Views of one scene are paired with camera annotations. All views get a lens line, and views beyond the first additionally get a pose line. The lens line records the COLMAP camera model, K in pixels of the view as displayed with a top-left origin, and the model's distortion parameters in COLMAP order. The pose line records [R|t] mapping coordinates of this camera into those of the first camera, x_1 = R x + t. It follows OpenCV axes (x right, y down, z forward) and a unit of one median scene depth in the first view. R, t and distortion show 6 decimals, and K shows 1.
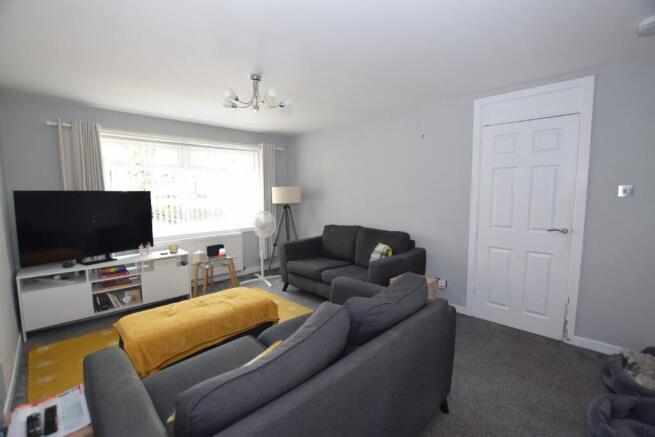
lens RADIAL K [[297.2, 0, 327.5], [0, 297.2, 218.5], [0, 0, 1]] dist [0.000026, 0.000041]
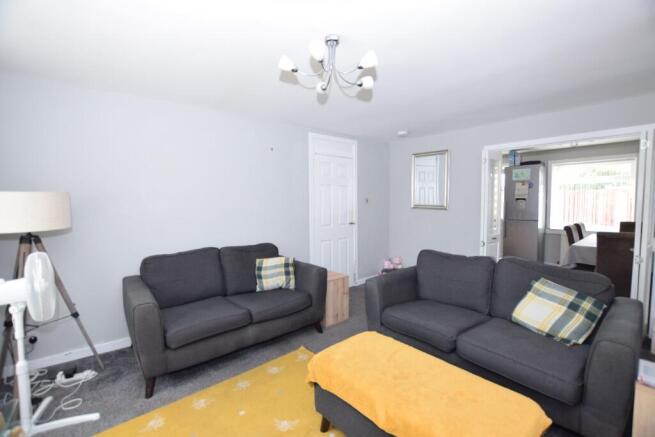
lens RADIAL K [[297.2, 0, 327.5], [0, 297.2, 218.5], [0, 0, 1]] dist [0.000026, 0.000041]
pose [[0.081143, -0.056059, 0.995125, -0.723379], [0.099288, 0.993905, 0.047895, -0.064115], [-0.991745, 0.094917, 0.086215, 0.735297]]
